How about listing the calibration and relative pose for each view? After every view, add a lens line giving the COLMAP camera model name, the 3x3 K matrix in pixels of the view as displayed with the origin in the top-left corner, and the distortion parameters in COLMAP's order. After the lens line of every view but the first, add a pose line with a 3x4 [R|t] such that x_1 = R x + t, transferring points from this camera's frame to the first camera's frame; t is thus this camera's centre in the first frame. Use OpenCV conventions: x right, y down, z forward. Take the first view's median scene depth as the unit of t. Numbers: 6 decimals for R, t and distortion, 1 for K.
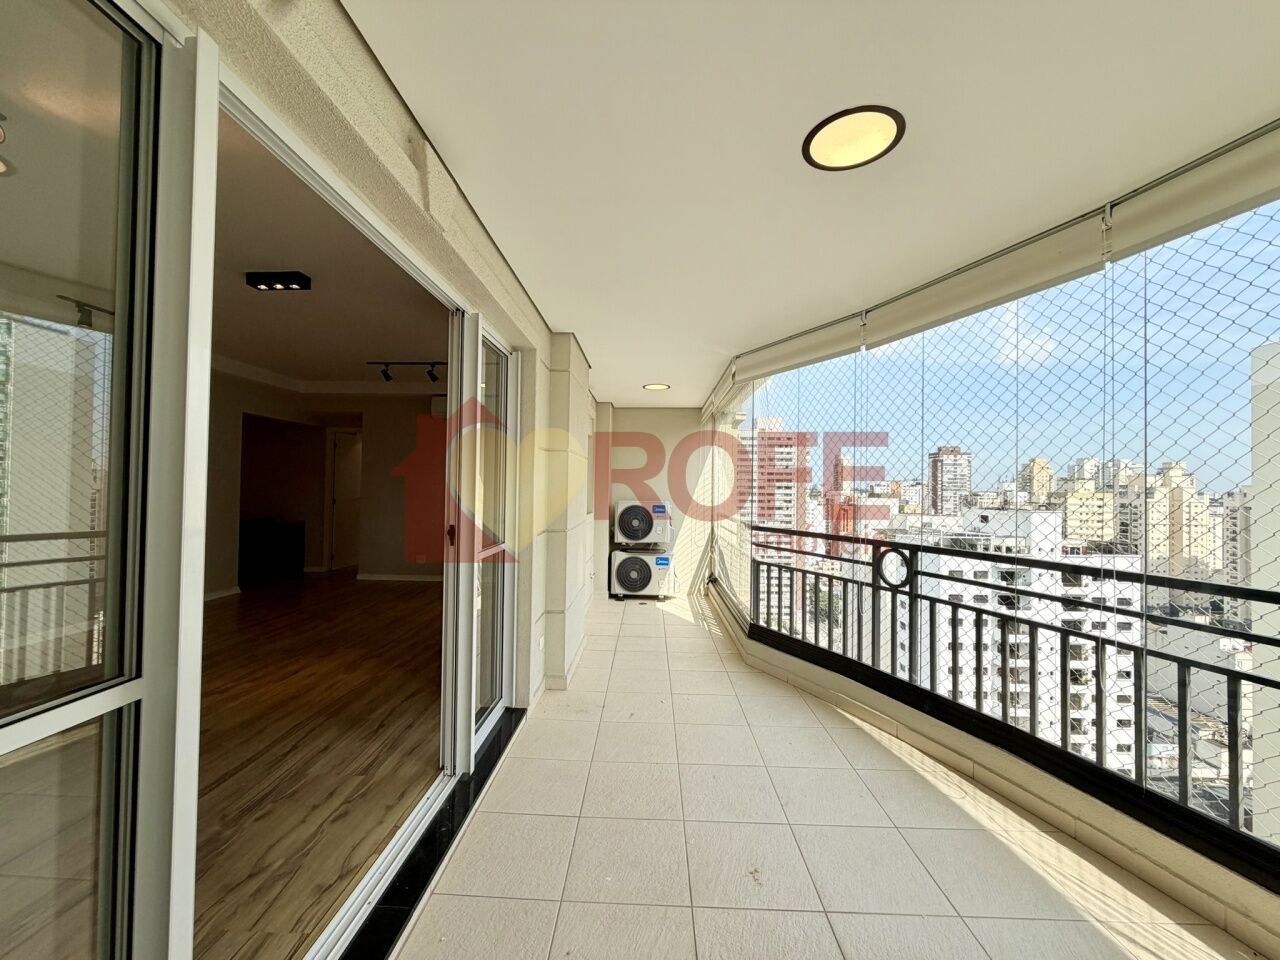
lens RADIAL K [[509.0, 0, 636.5], [0, 509.0, 478.8], [0, 0, 1]] dist [-0.002602, 0.000937]
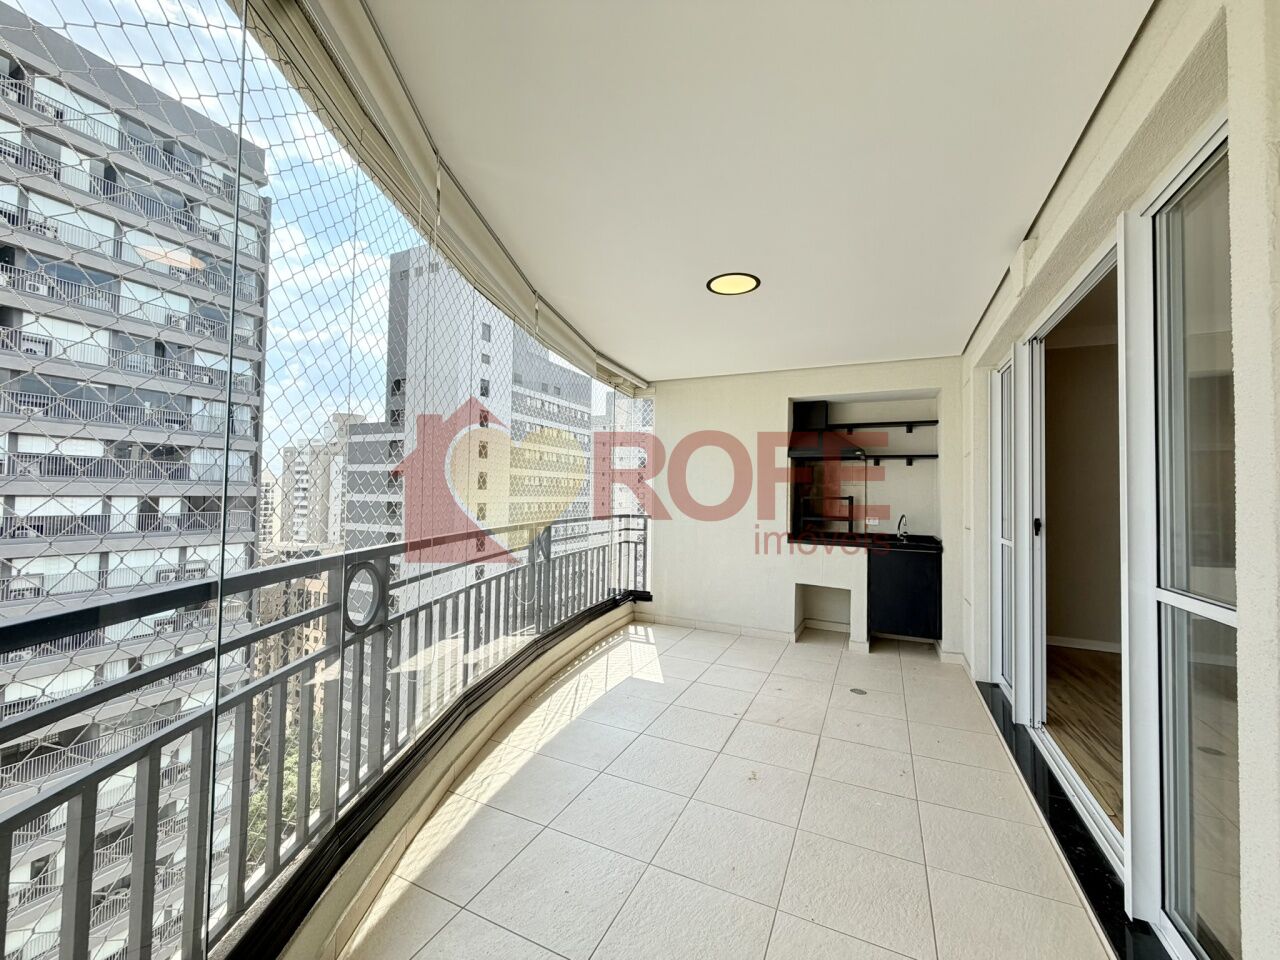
lens RADIAL K [[509.0, 0, 639.9], [0, 509.0, 481.9], [0, 0, 1]] dist [-0.002602, 0.000937]
pose [[-0.913833, -0.019306, 0.405631, -0.008597], [-0.039159, 0.998404, -0.040701, 0.073961], [-0.404198, -0.053078, -0.913130, 1.710948]]
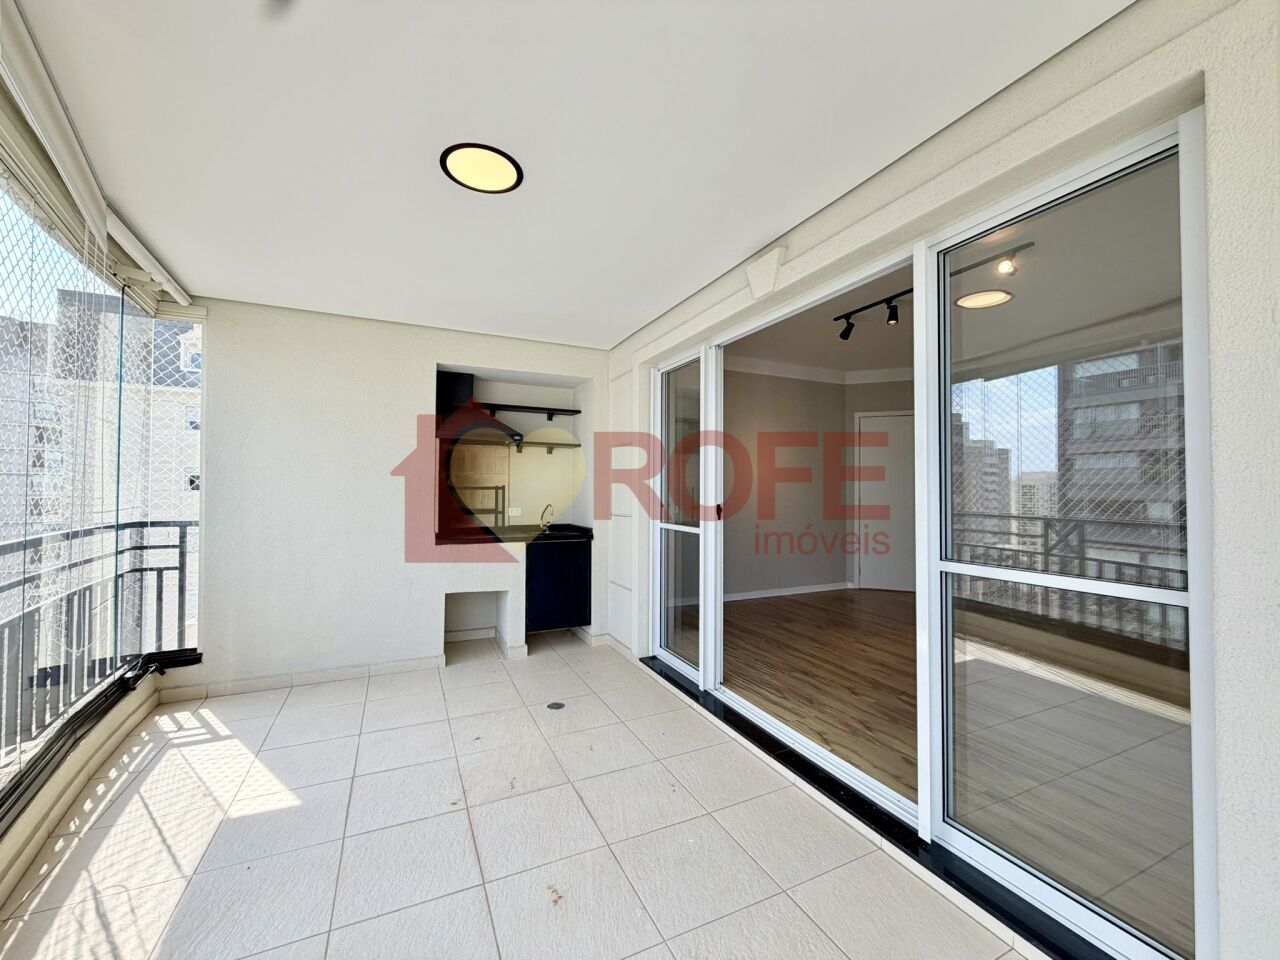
lens RADIAL K [[509.0, 0, 633.0], [0, 509.0, 480.1], [0, 0, 1]] dist [-0.002602, 0.000937]
pose [[-0.895650, -0.025343, -0.444037, 0.387245], [-0.008122, 0.999141, -0.040644, 0.066238], [0.444686, -0.032797, -0.895086, 1.382635]]
